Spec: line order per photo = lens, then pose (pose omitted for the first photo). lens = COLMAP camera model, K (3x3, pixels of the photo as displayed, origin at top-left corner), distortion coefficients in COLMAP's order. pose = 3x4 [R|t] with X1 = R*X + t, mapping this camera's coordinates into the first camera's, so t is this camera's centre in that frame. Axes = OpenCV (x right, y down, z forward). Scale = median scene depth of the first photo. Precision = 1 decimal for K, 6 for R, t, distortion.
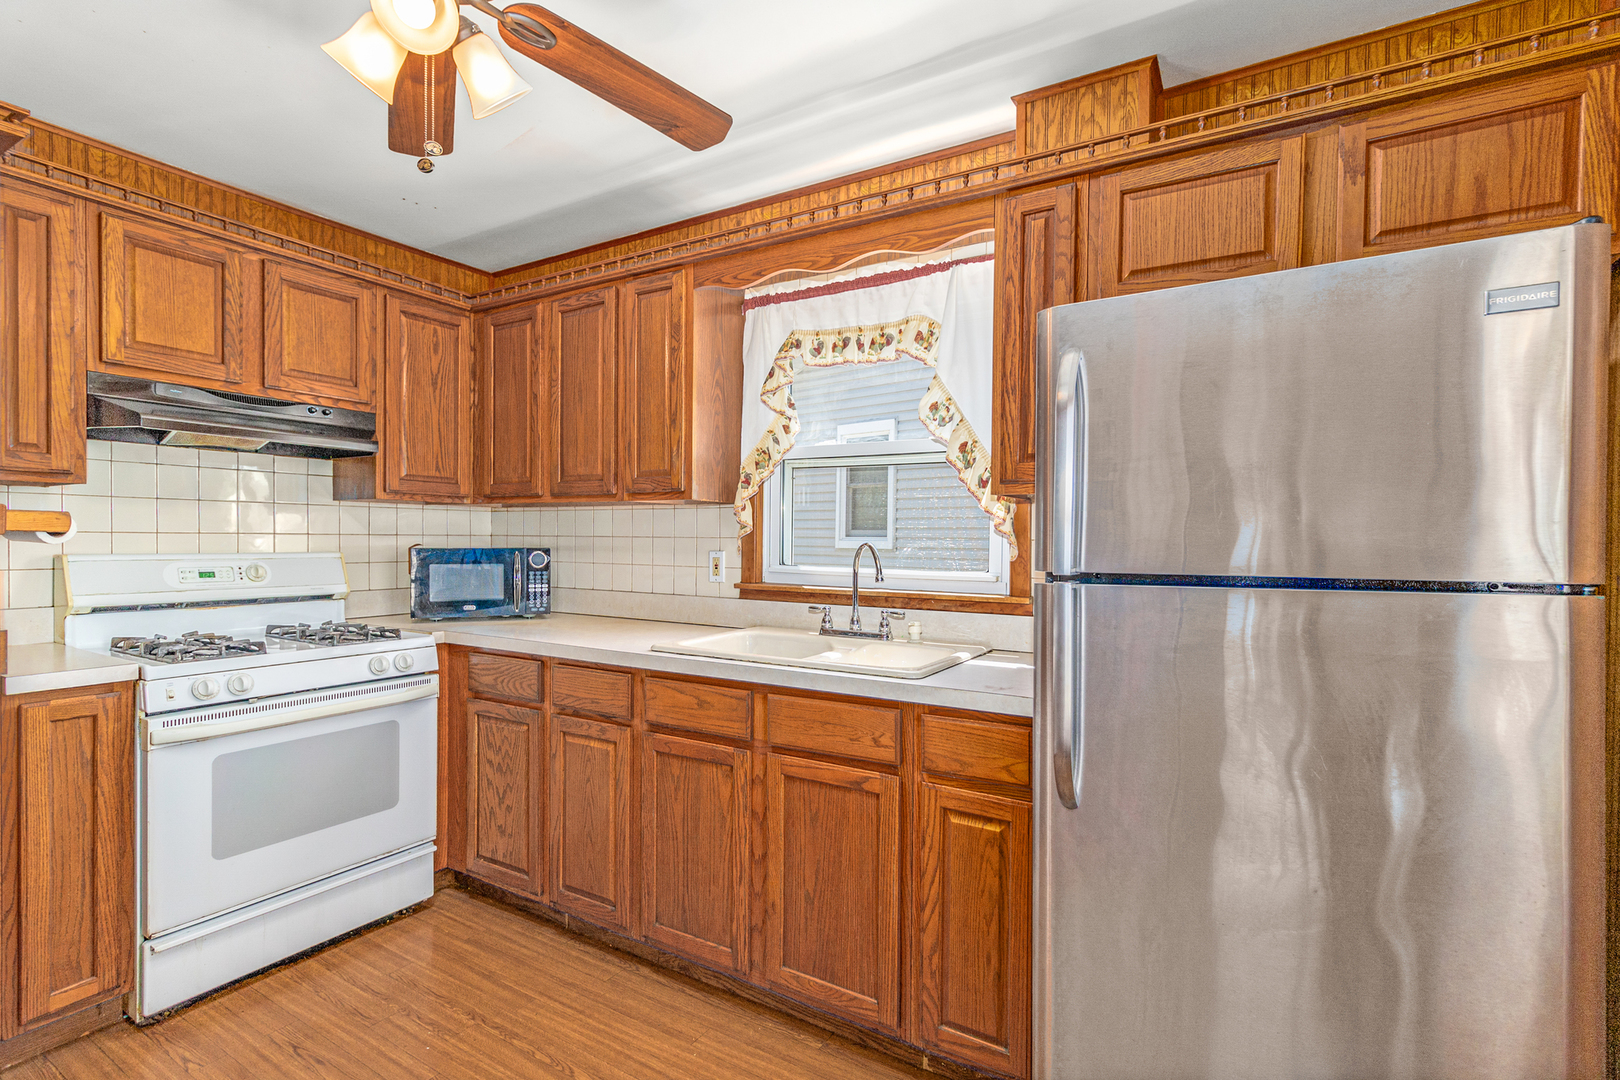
lens RADIAL K [[763.4, 0, 816.3], [0, 763.4, 543.8], [0, 0, 1]] dist [0.003931, 0.000261]
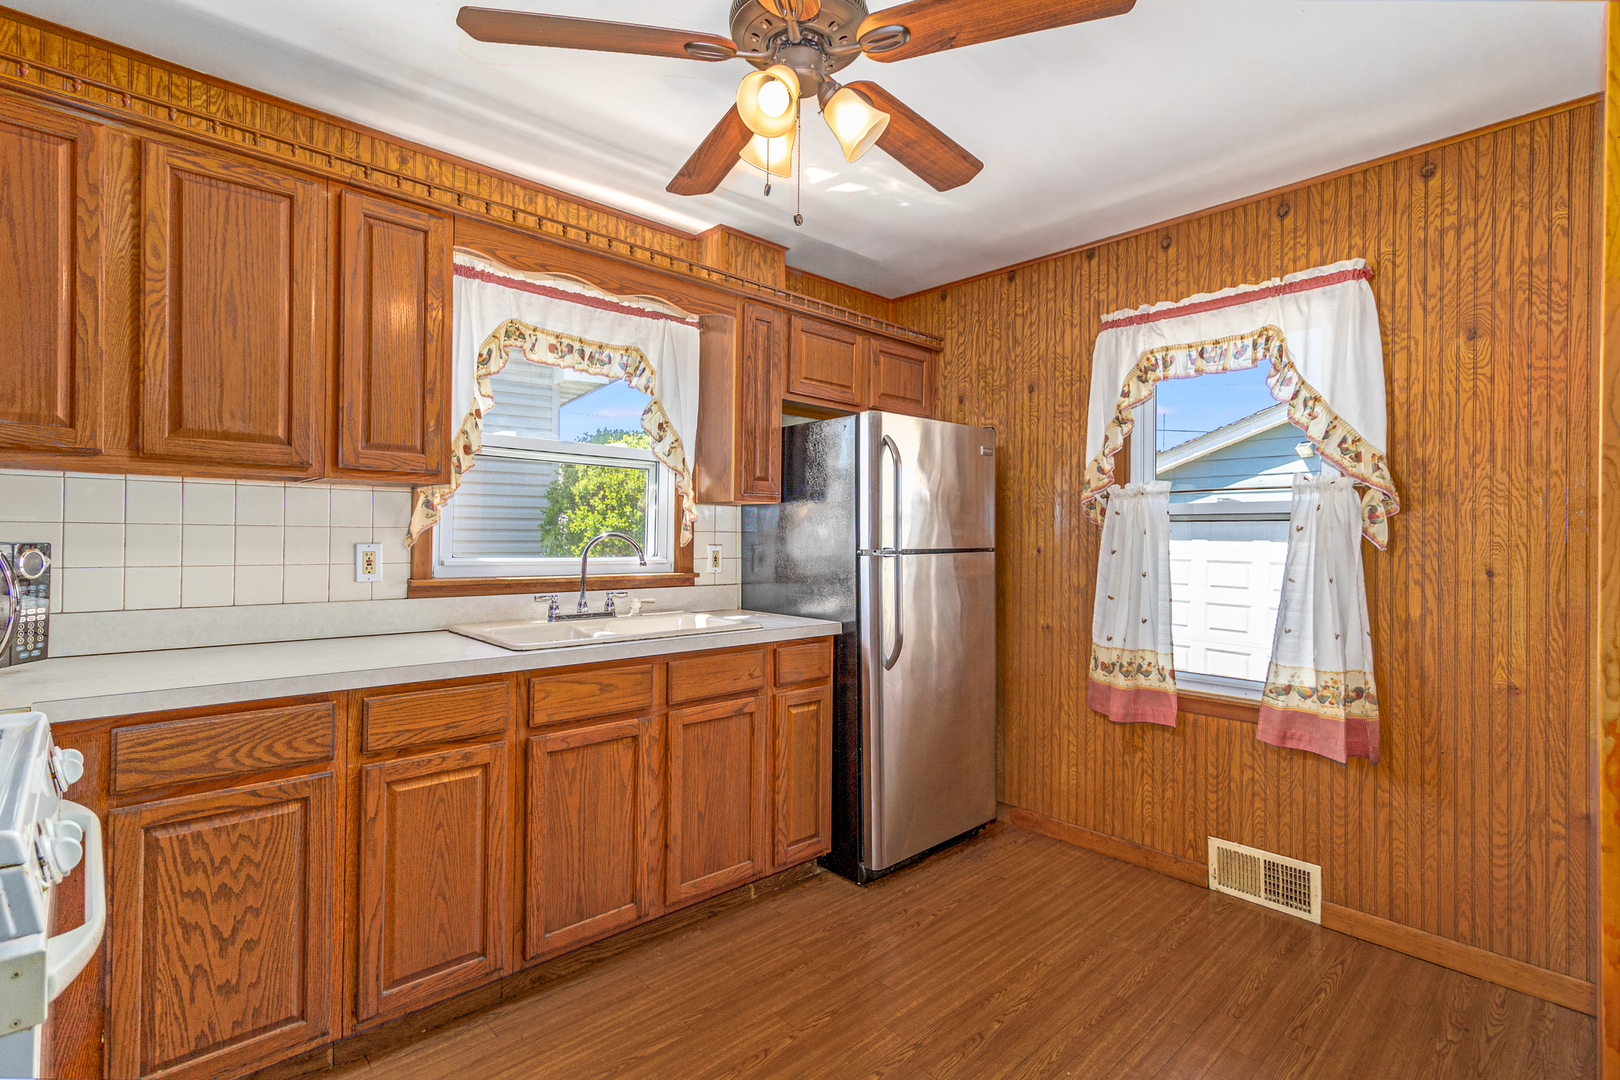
lens RADIAL K [[763.4, 0, 816.7], [0, 763.4, 535.8], [0, 0, 1]] dist [0.003931, 0.000261]
pose [[0.271139, -0.001648, 0.962539, -0.923035], [0.000433, 0.999999, 0.001590, -0.000109], [-0.962540, -0.000014, 0.271140, 0.374217]]
